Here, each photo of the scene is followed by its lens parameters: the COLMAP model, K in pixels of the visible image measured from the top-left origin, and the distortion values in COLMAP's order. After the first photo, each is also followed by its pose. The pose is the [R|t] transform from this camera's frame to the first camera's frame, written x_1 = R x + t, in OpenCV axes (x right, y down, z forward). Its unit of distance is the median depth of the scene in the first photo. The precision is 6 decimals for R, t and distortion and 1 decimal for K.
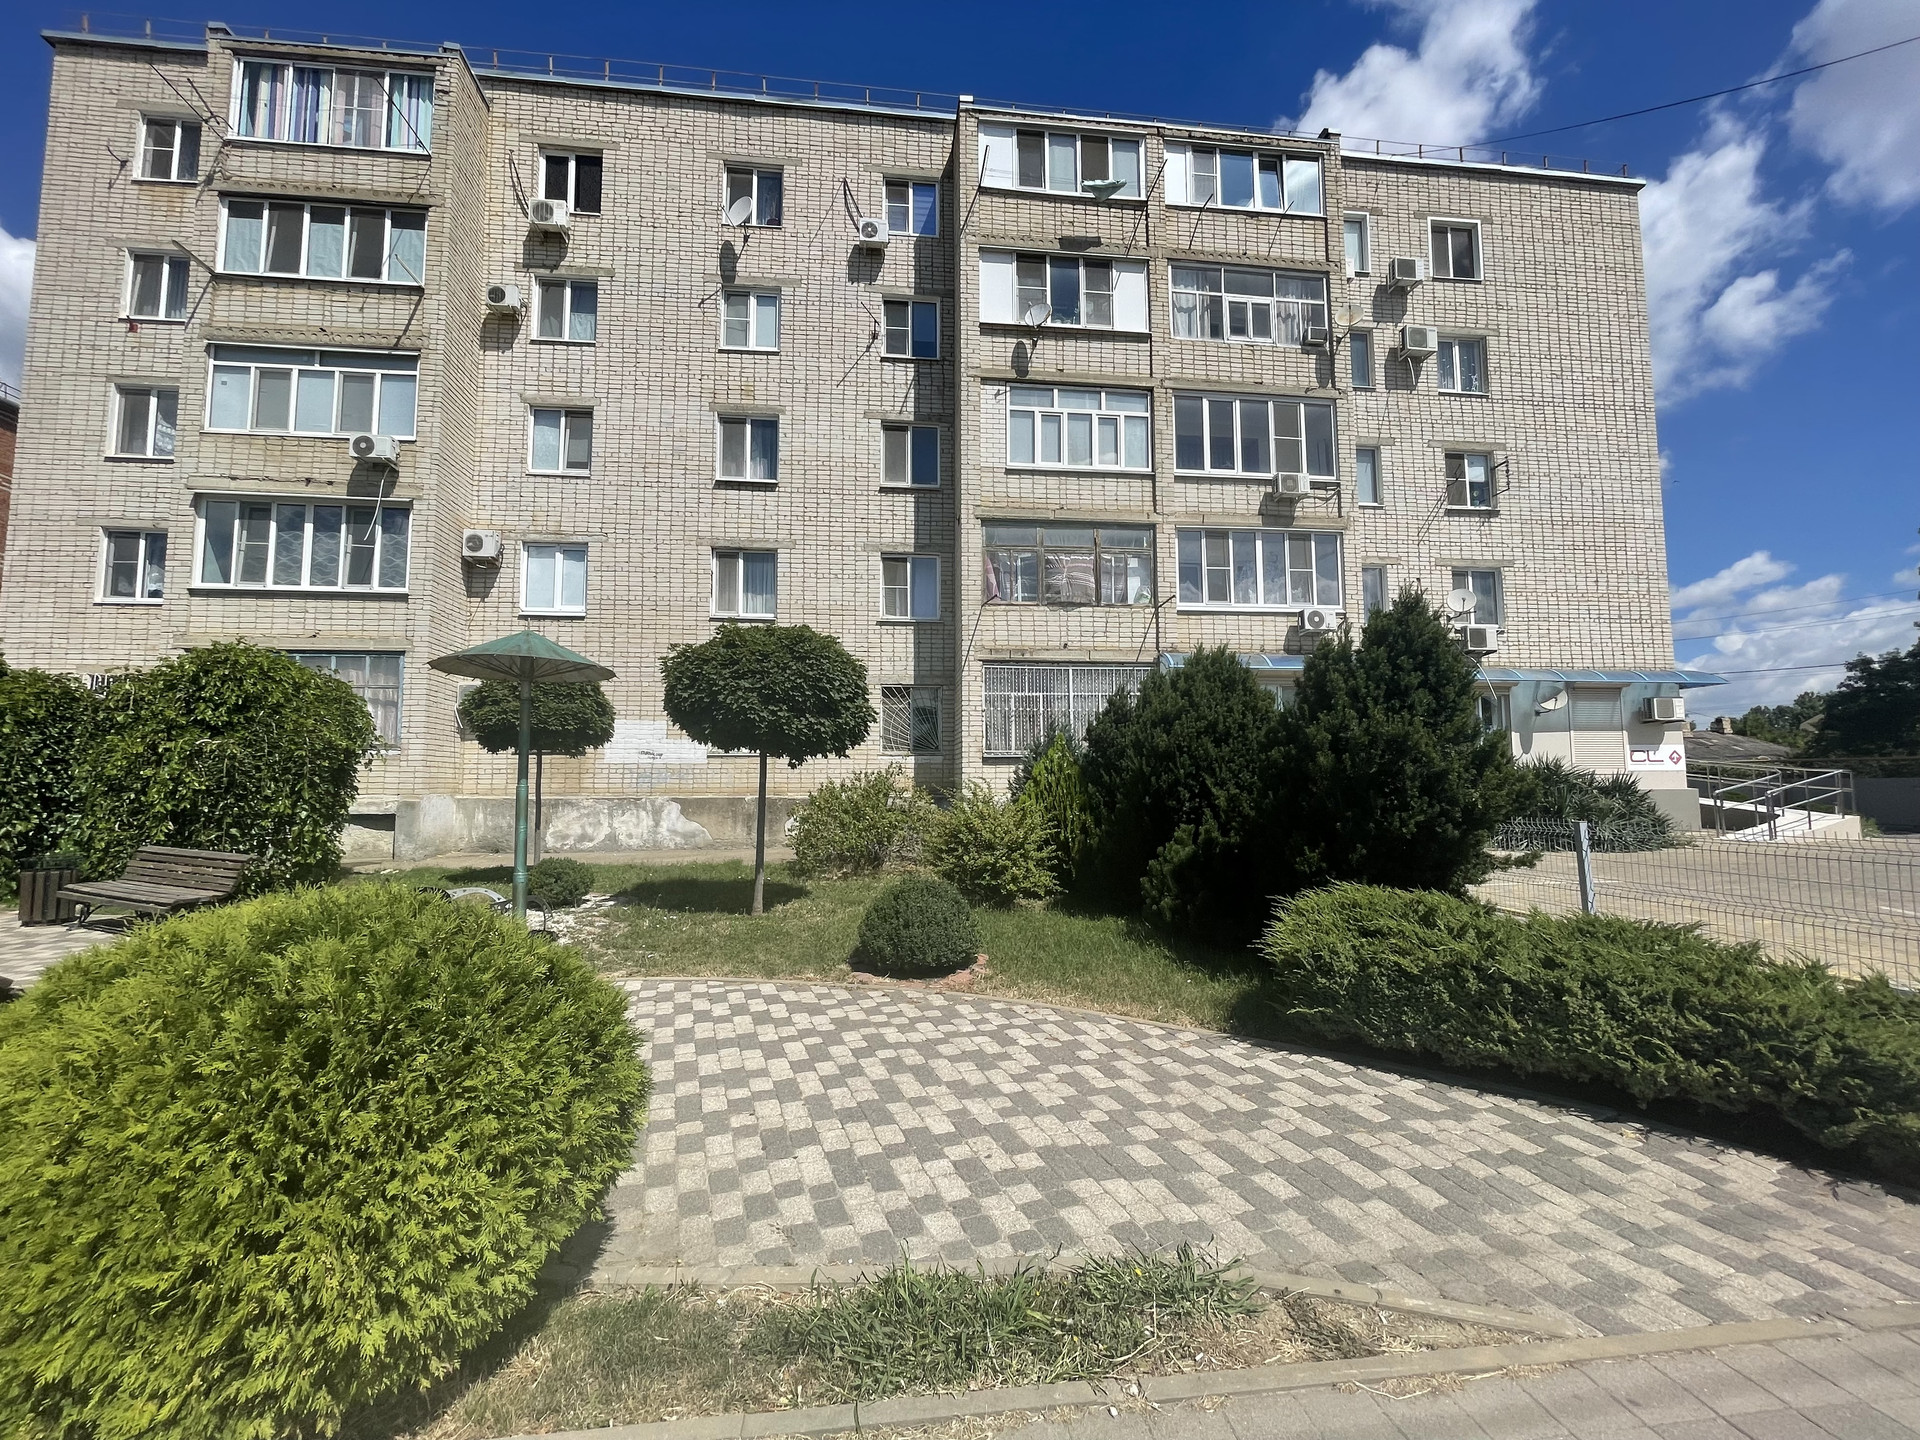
lens RADIAL K [[771.0, 0, 948.0], [0, 771.0, 727.8], [0, 0, 1]] dist [-0.001317, 0.000762]
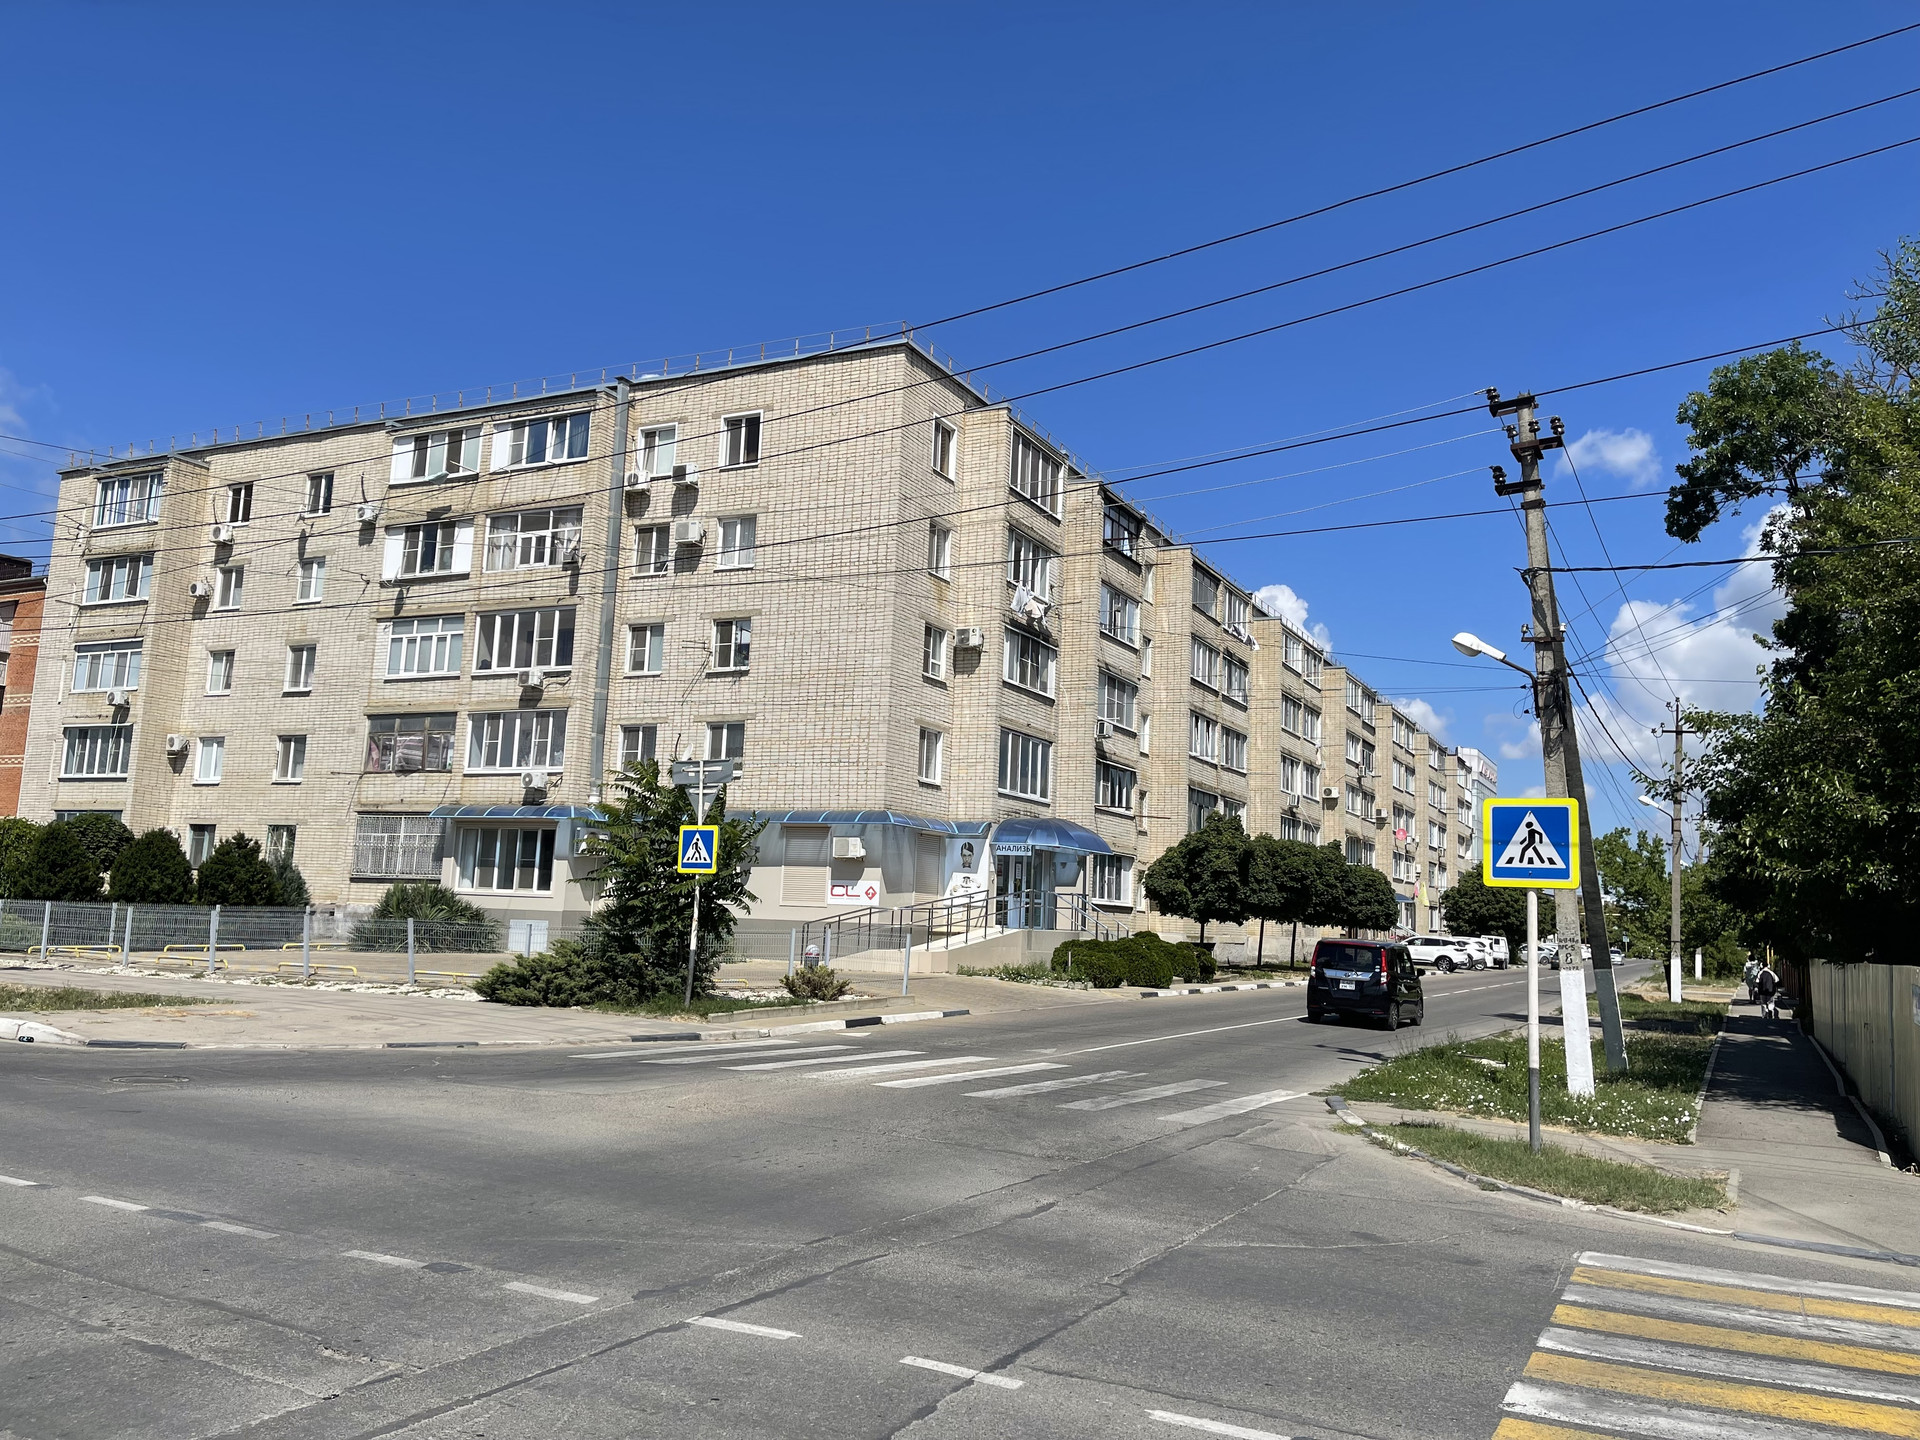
lens RADIAL K [[1451.5, 0, 944.3], [0, 1451.5, 722.6], [0, 0, 1]] dist [0.061350, -0.060150]
pose [[0.835579, -0.034175, -0.548307, 2.389878], [-0.002844, 0.997781, -0.066524, -0.070503], [0.549363, 0.057146, 0.833627, -0.698471]]
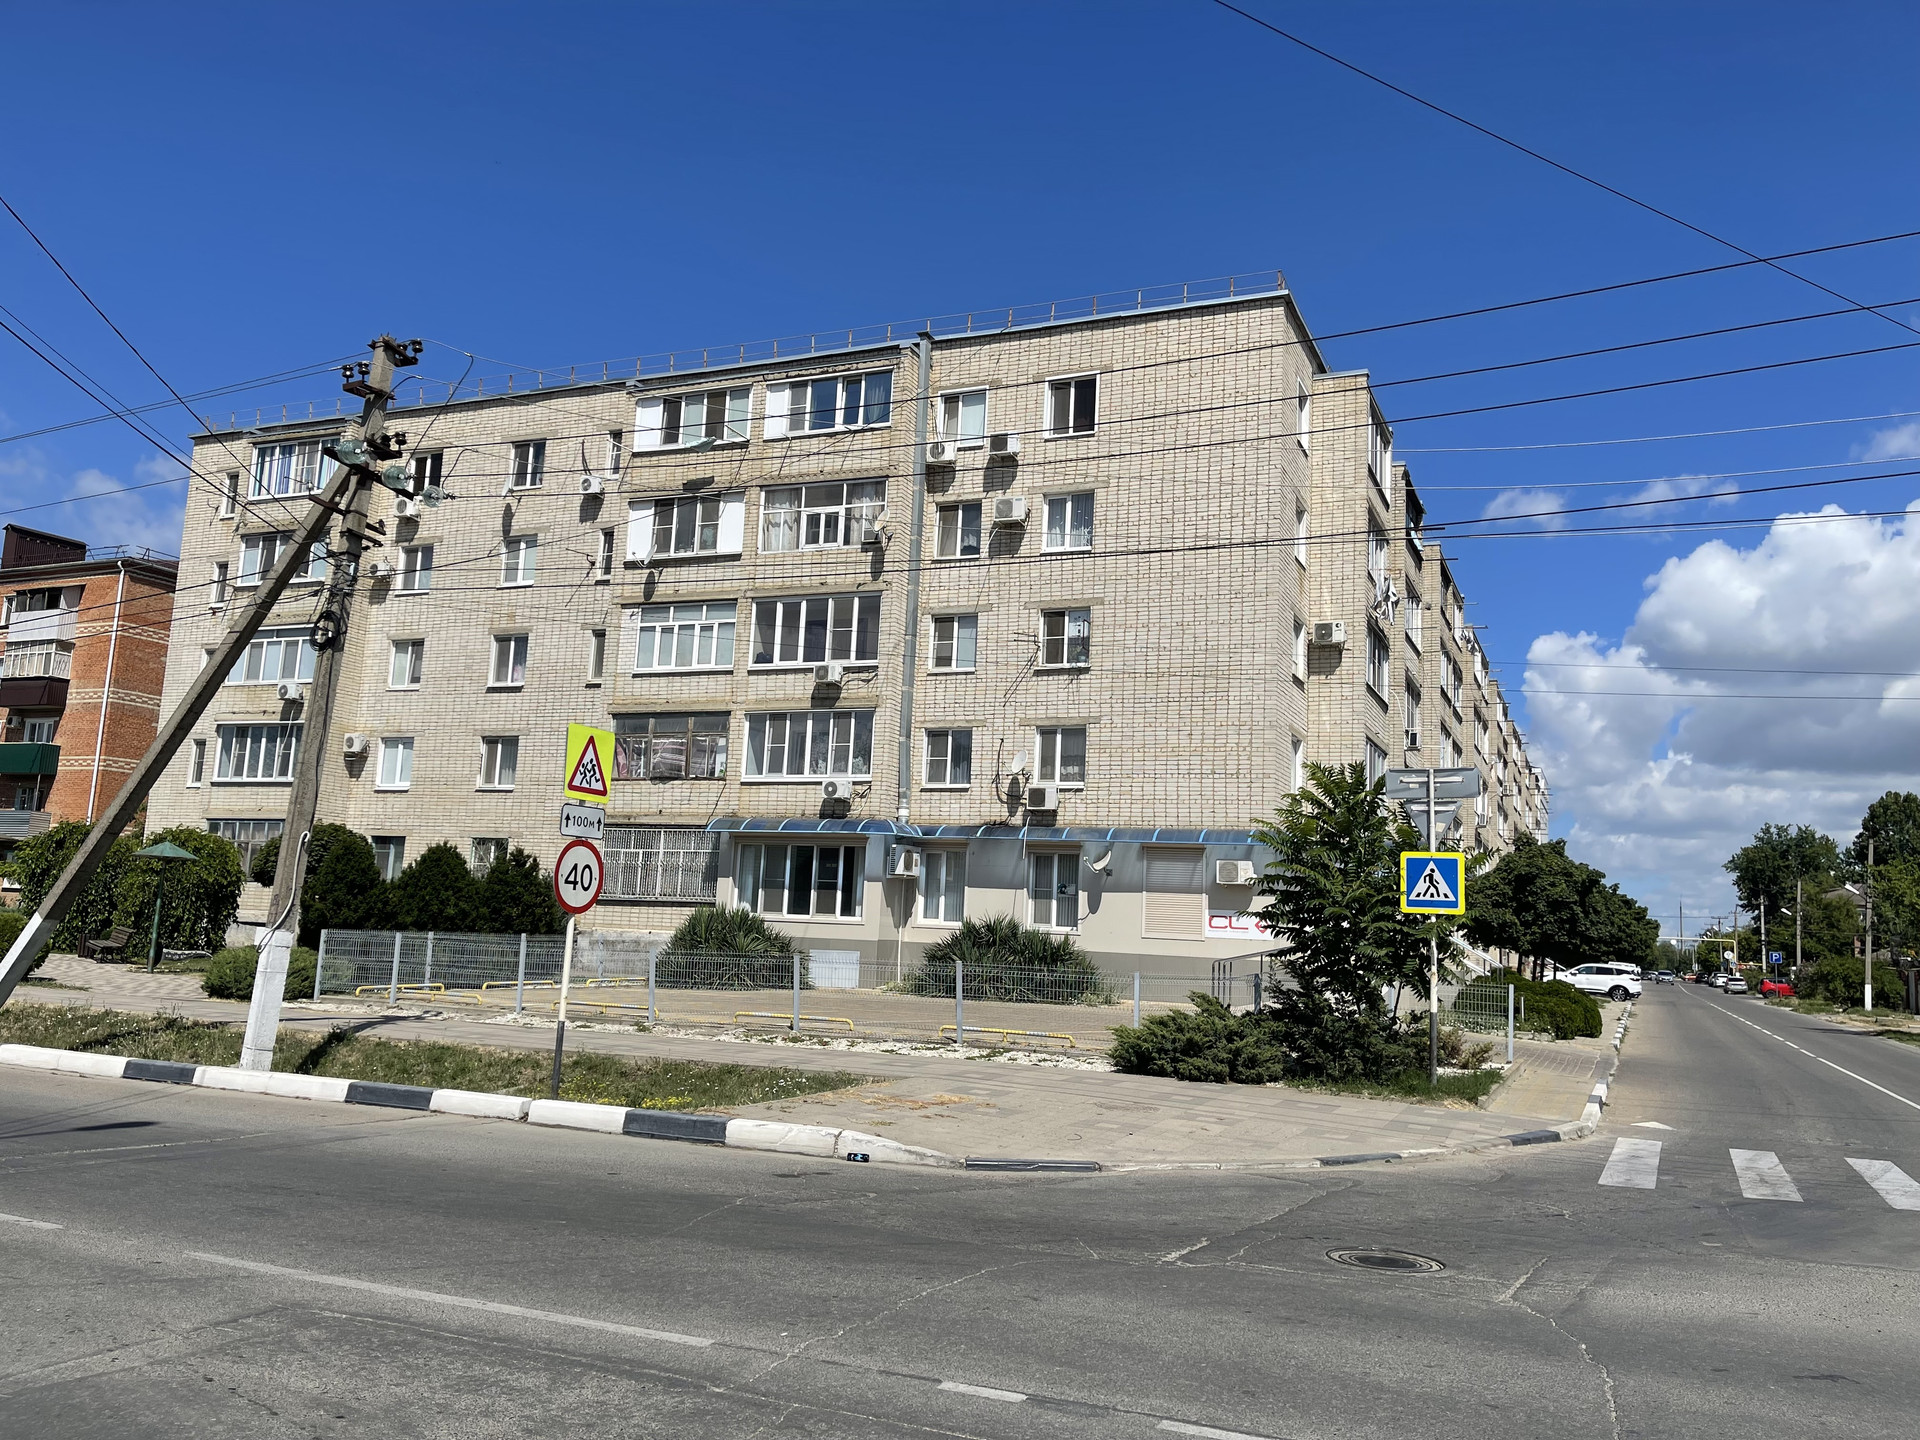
lens RADIAL K [[1451.5, 0, 951.4], [0, 1451.5, 735.9], [0, 0, 1]] dist [0.061350, -0.060150]
pose [[0.861987, -0.023888, -0.506367, 1.692625], [-0.011808, 0.997672, -0.067166, -0.073271], [0.506793, 0.063875, 0.859698, -0.779258]]
